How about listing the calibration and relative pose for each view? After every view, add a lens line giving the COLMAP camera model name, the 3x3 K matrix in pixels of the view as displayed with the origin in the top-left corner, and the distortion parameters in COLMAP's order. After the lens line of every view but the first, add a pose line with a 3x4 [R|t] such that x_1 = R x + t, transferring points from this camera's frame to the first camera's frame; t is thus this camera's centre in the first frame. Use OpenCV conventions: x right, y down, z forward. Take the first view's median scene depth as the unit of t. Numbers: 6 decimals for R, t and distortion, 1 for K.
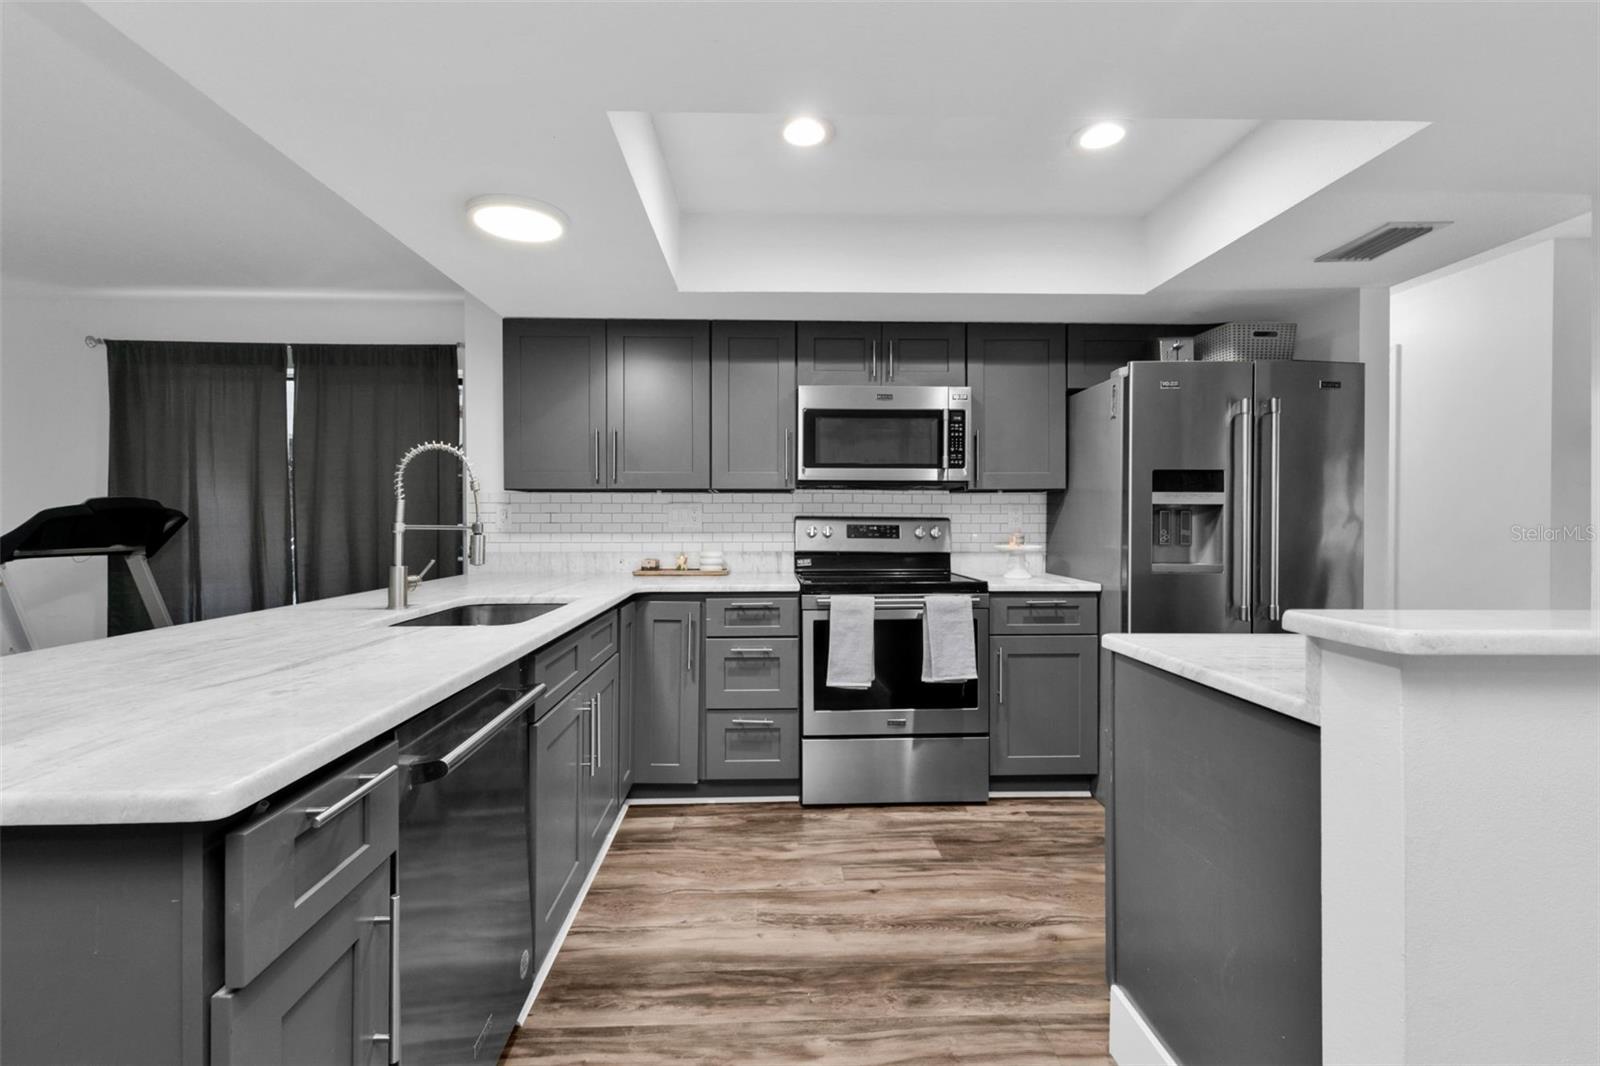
lens RADIAL K [[705.2, 0, 792.0], [0, 705.2, 520.6], [0, 0, 1]] dist [0.014292, -0.000113]
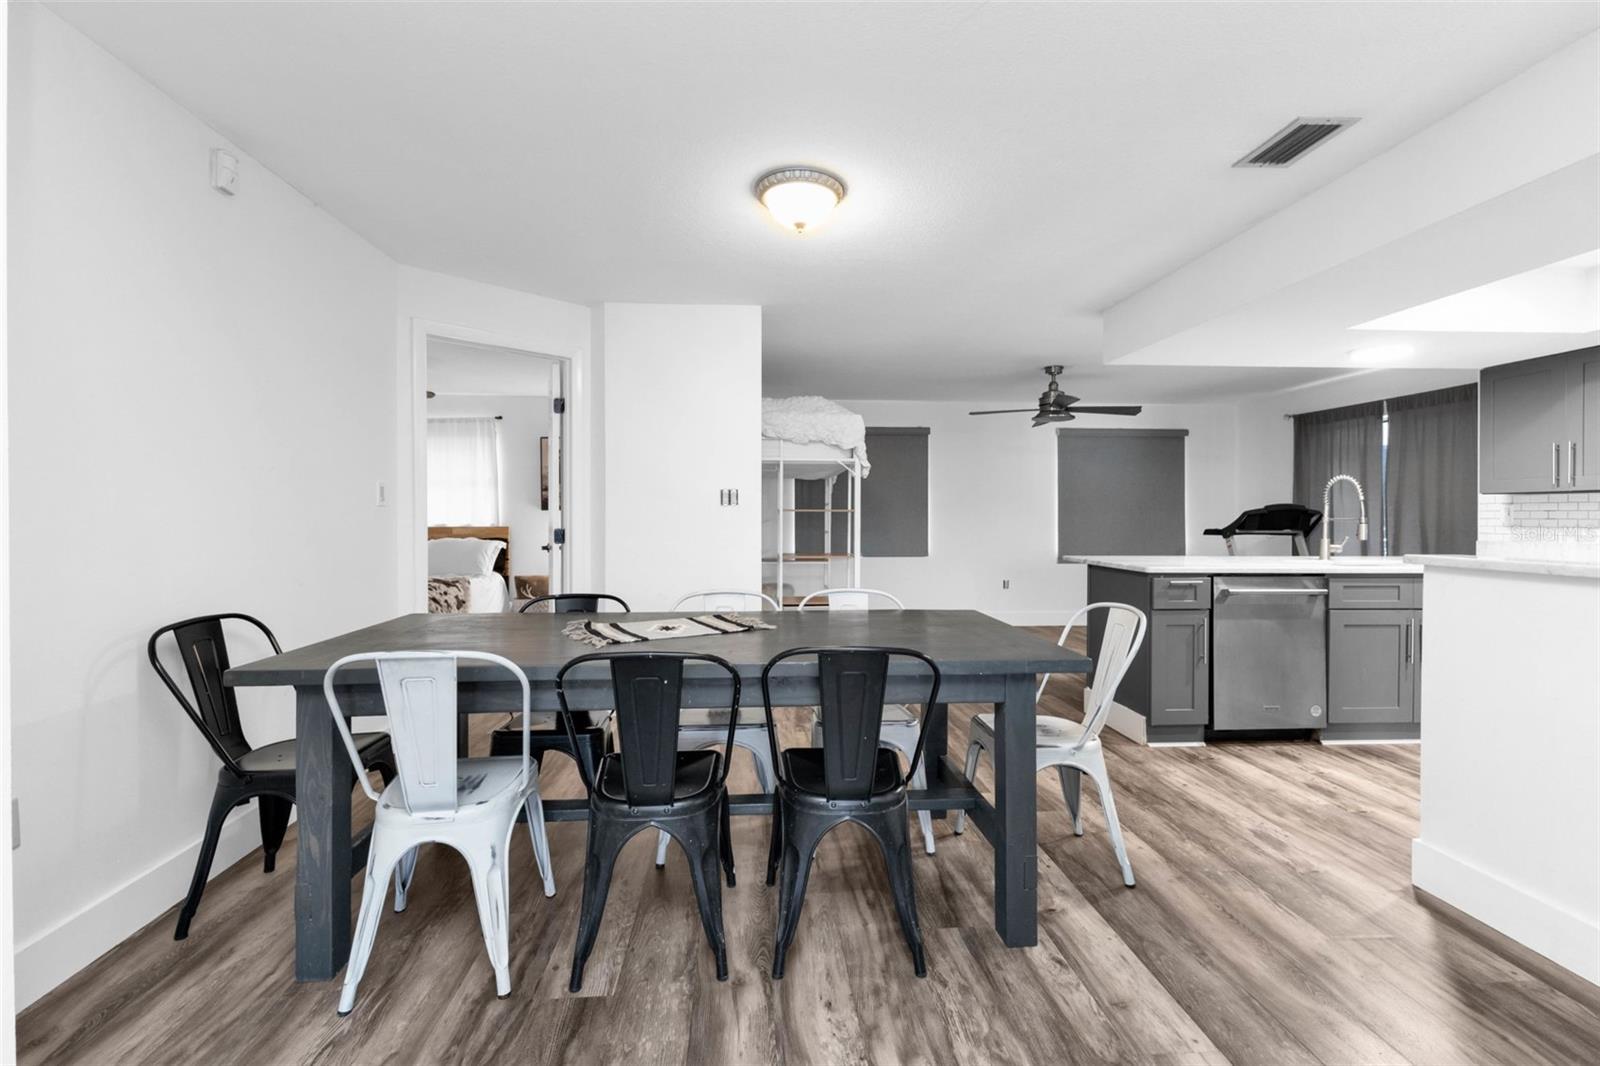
lens RADIAL K [[705.2, 0, 792.0], [0, 705.2, 520.6], [0, 0, 1]] dist [0.014292, -0.000113]
pose [[0.038665, 0.007956, -0.999221, 1.063171], [-0.003836, 0.999962, 0.007813, 0.001535], [0.999245, 0.003531, 0.038694, -0.441751]]
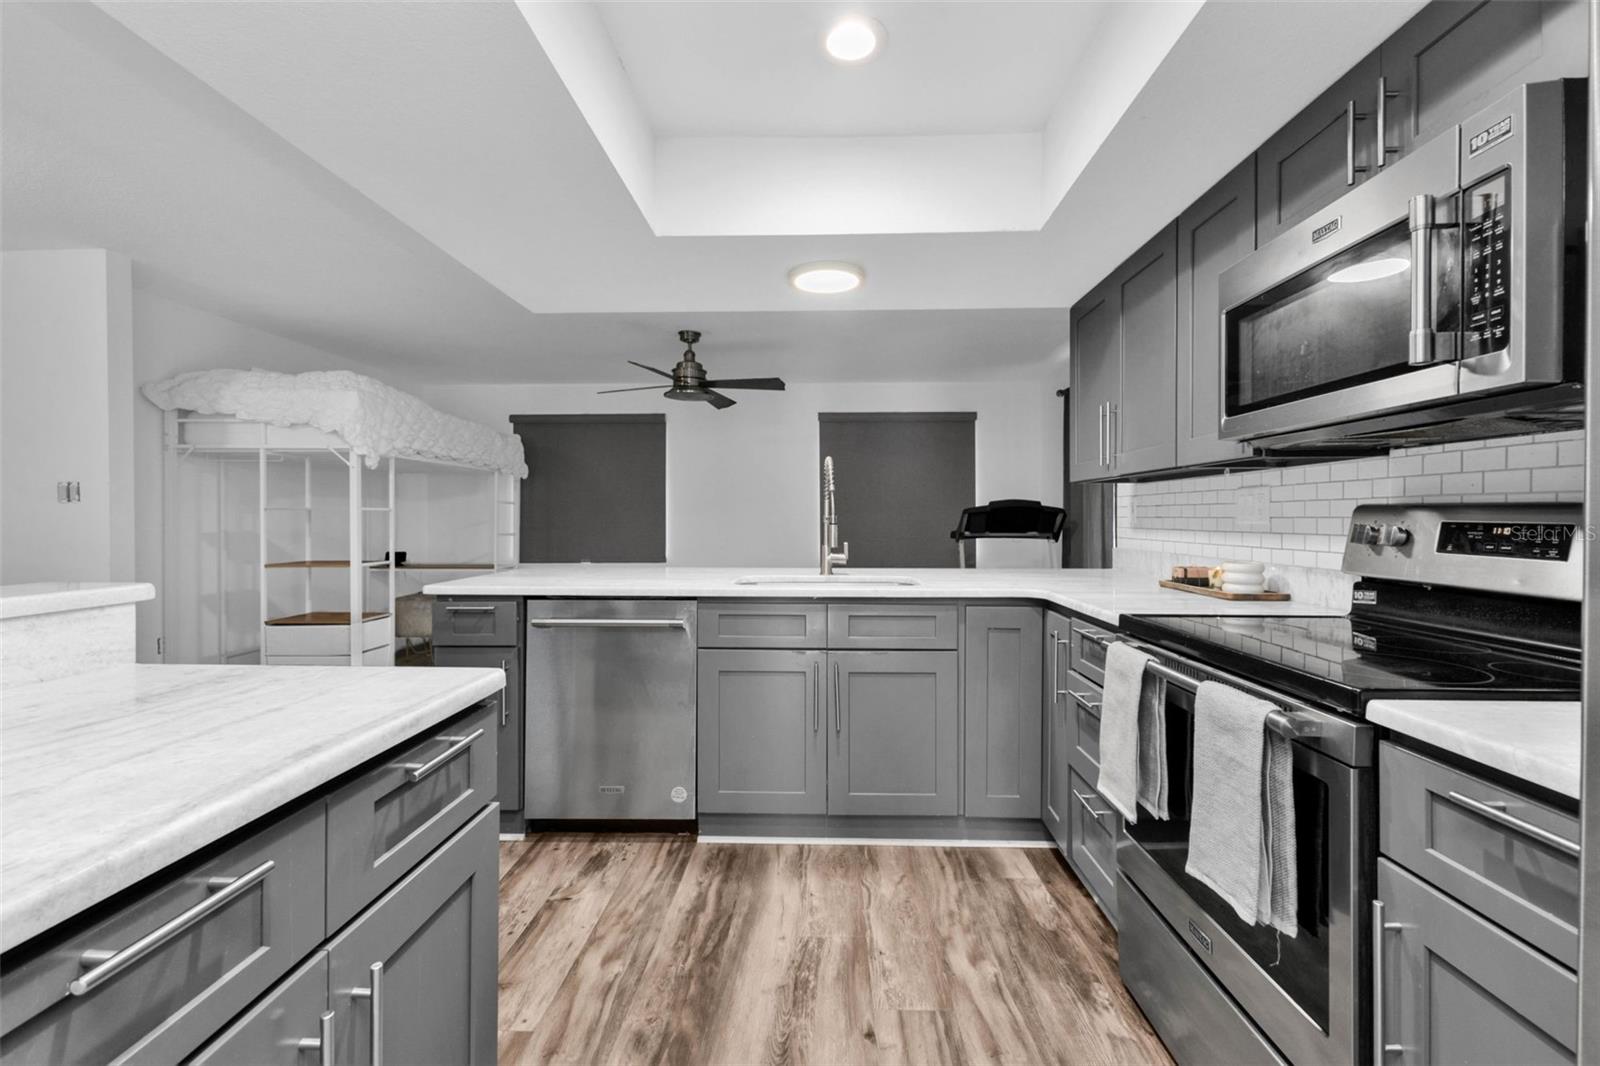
lens RADIAL K [[695.8, 0, 807.9], [0, 695.8, 521.3], [0, 0, 1]] dist [0.015073, -0.000486]
pose [[-0.062938, 0.005895, -0.998000, 0.660921], [-0.001398, 0.999981, 0.005995, 0.004787], [0.998016, 0.001772, -0.062928, 0.796562]]
